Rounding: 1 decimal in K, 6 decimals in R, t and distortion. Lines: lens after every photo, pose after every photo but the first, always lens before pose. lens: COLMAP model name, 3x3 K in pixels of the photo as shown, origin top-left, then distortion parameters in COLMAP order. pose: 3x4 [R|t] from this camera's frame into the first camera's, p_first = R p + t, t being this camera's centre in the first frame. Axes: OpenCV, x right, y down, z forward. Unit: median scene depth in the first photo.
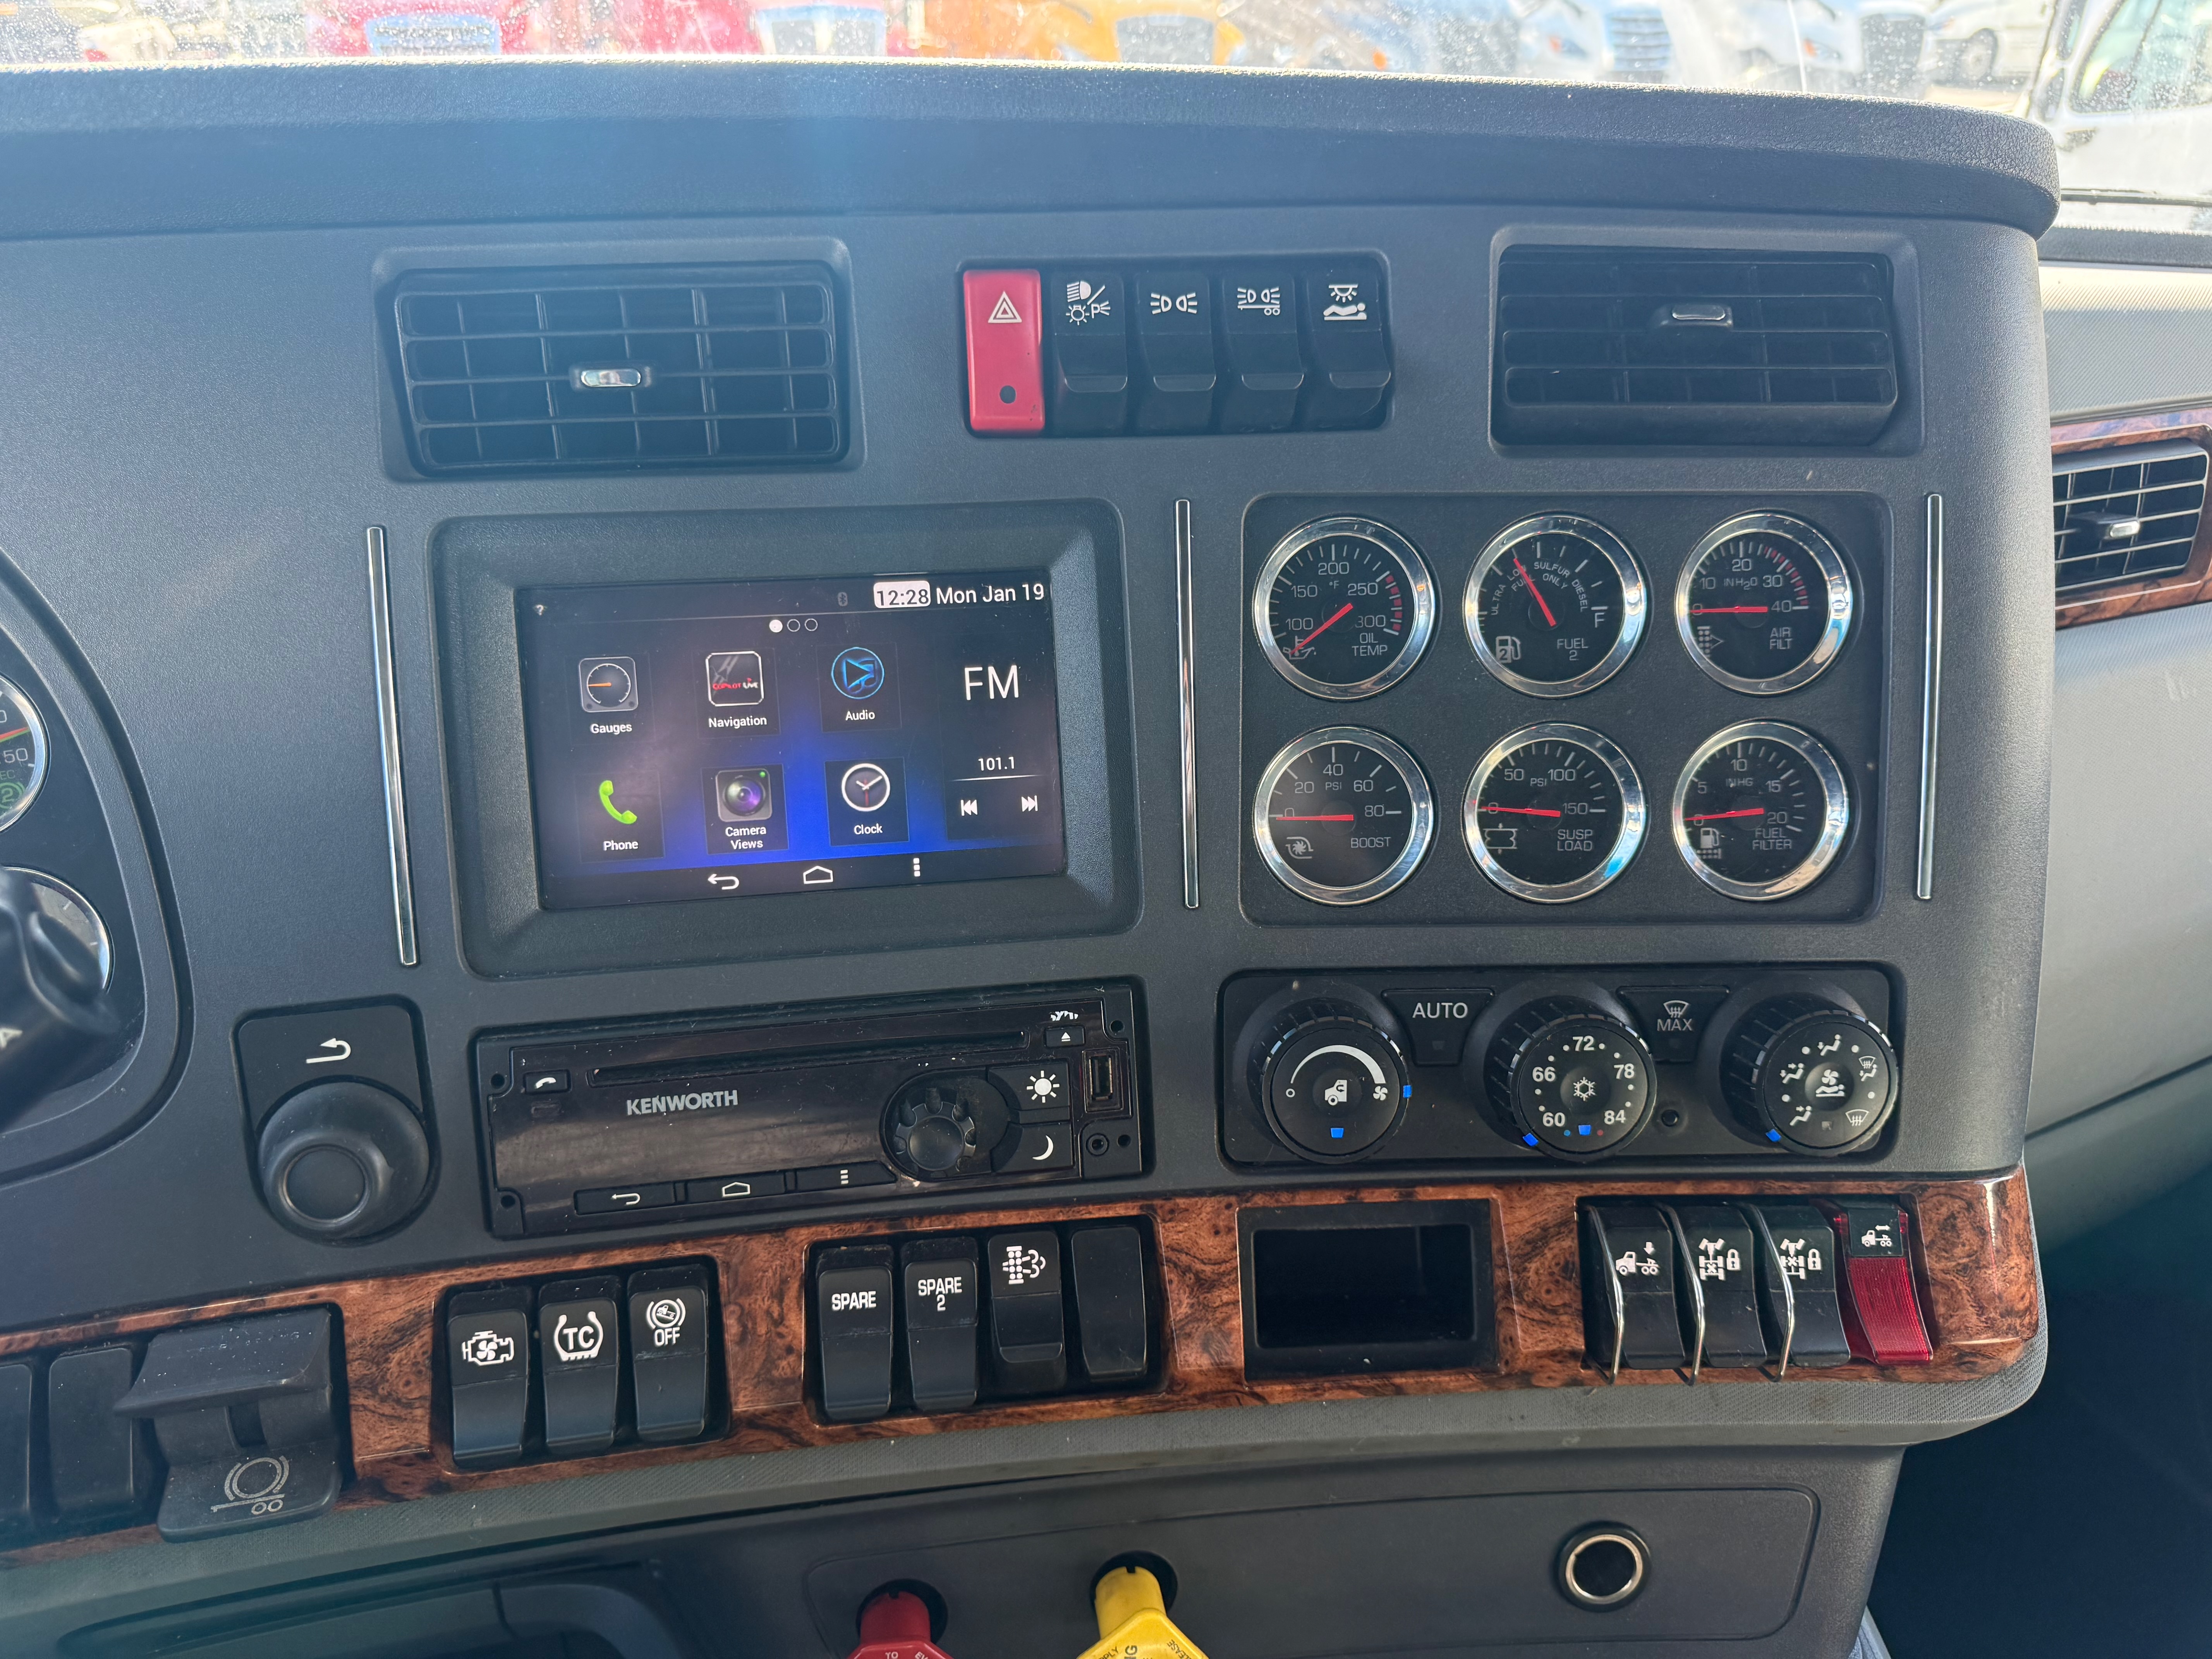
lens RADIAL K [[1493.2, 0, 1090.5], [0, 1493.2, 835.9], [0, 0, 1]] dist [0.084409, -0.150793]
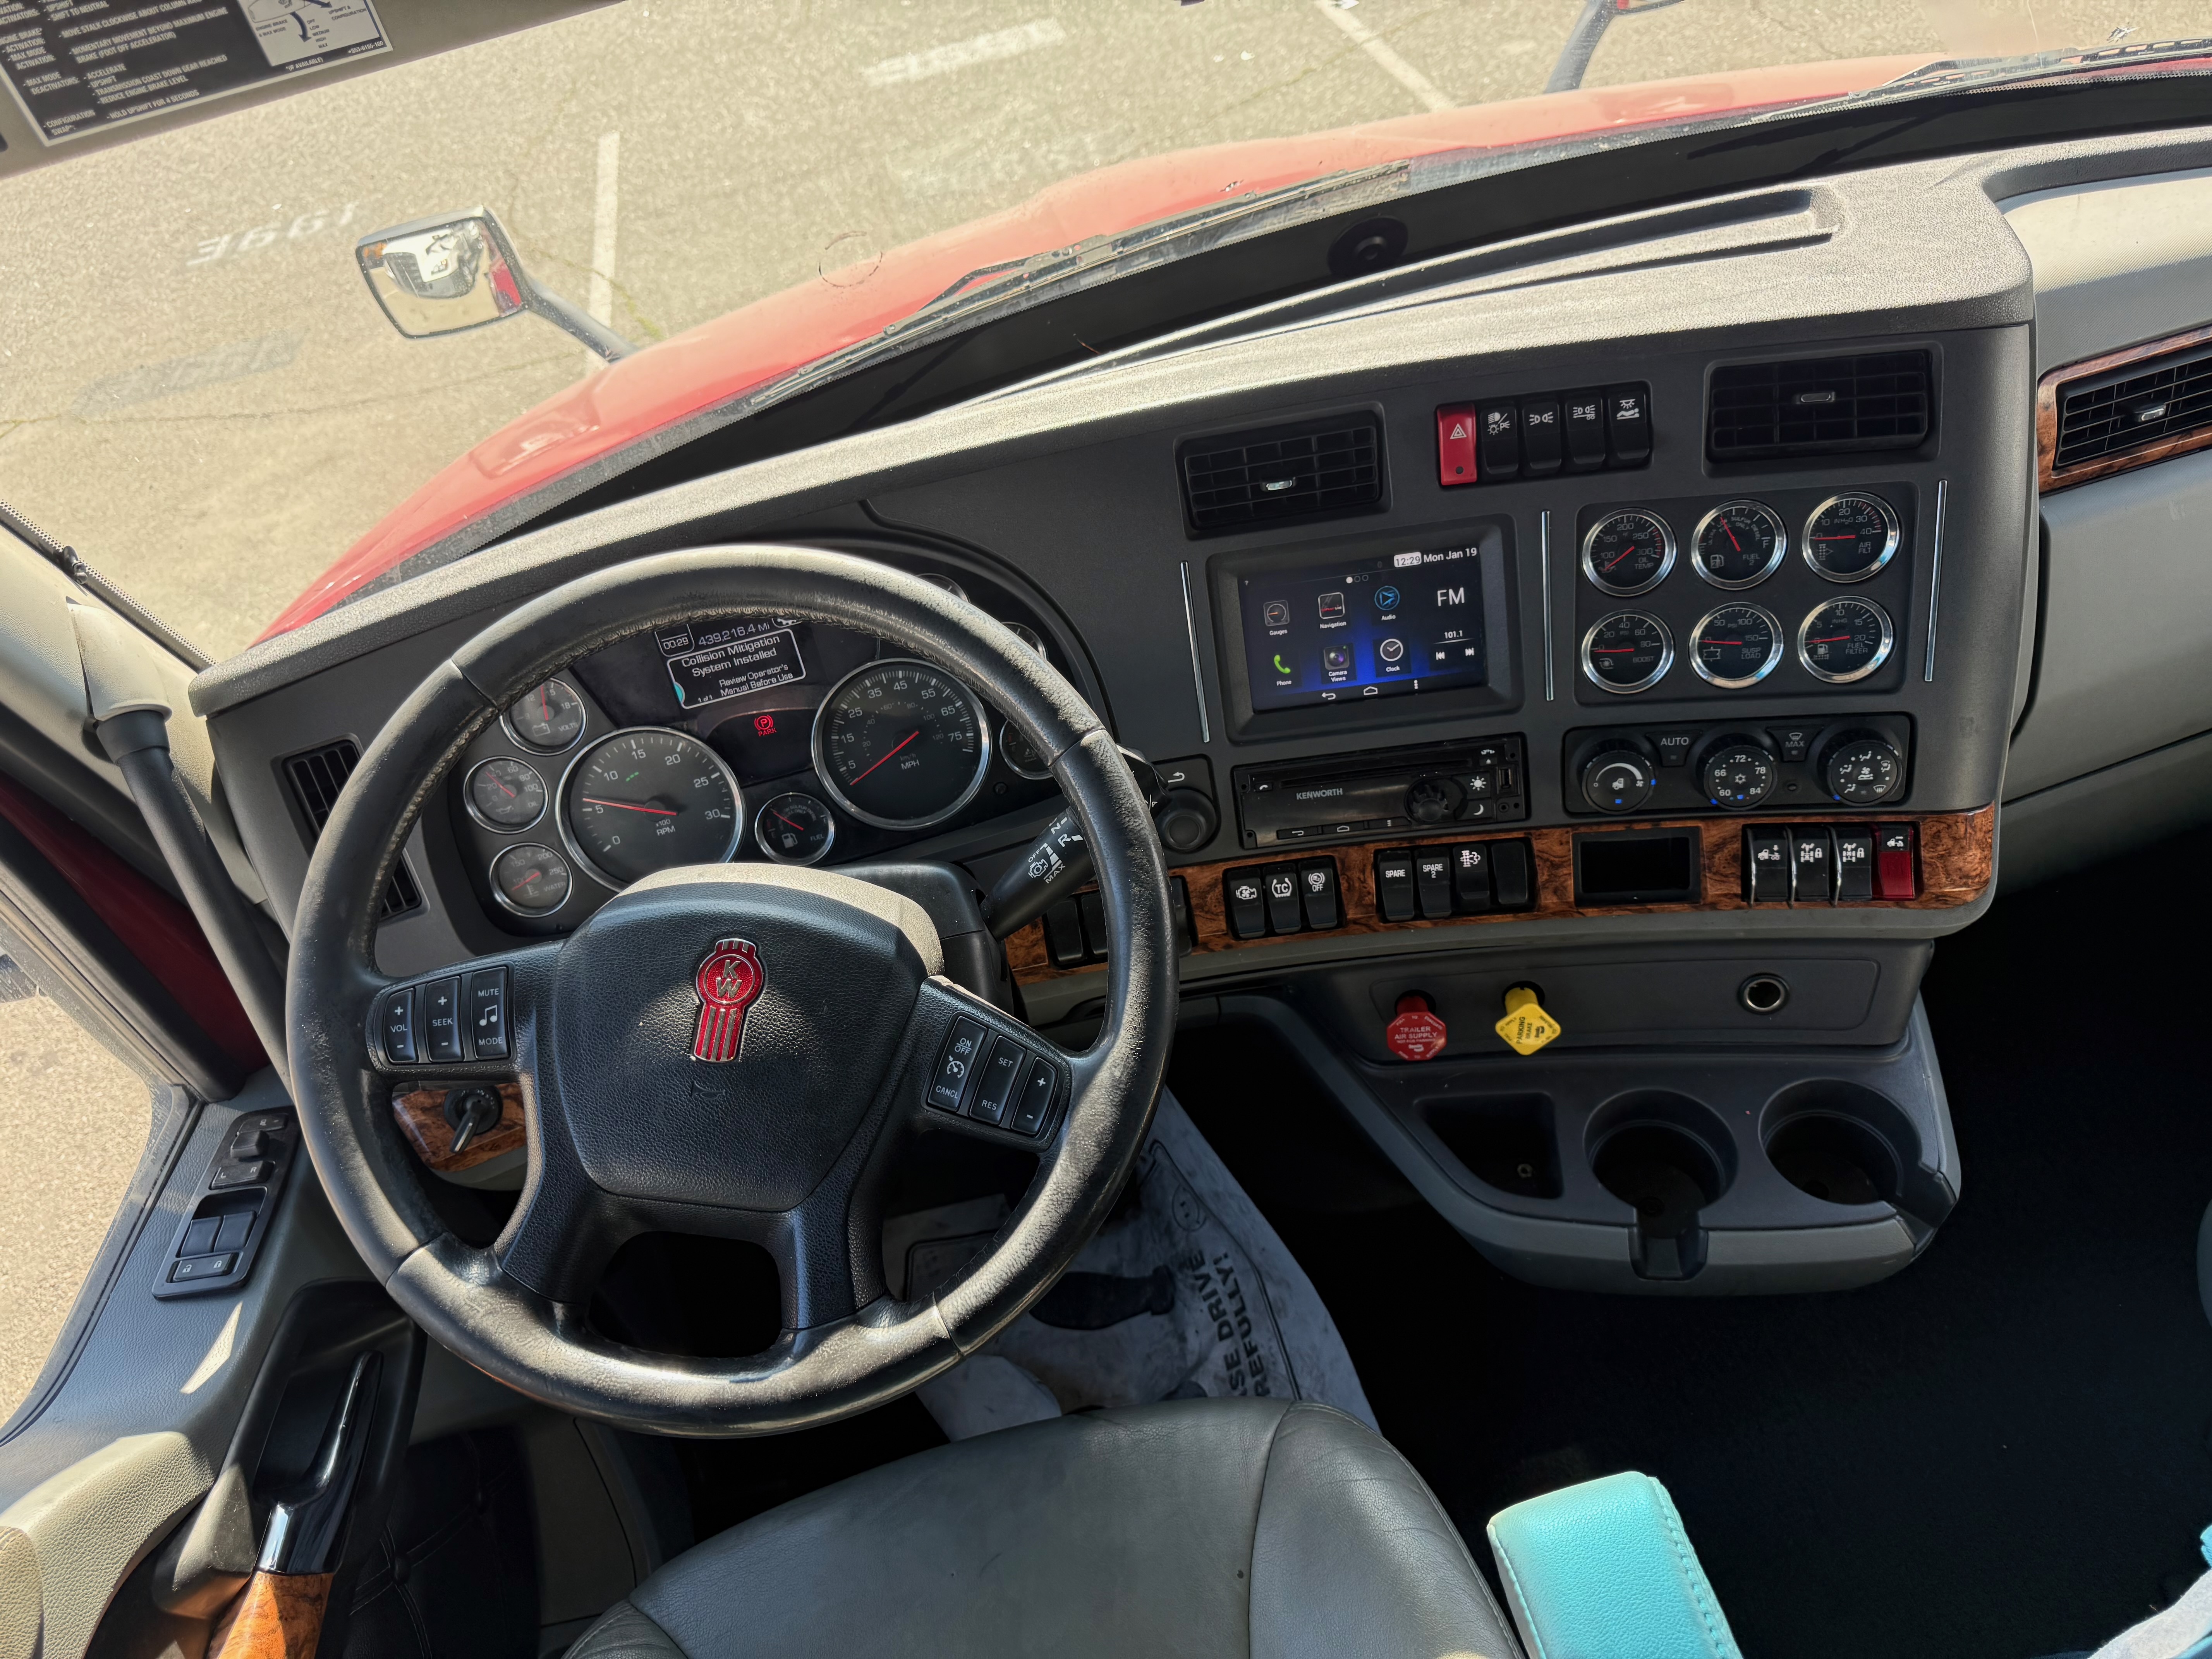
lens RADIAL K [[1493.2, 0, 1090.5], [0, 1493.2, 835.9], [0, 0, 1]] dist [0.084409, -0.150793]
pose [[0.967463, -0.010953, -0.252777, -0.026370], [0.081101, 0.959771, 0.268816, -0.397968], [0.239663, -0.280570, 0.929431, -1.217753]]
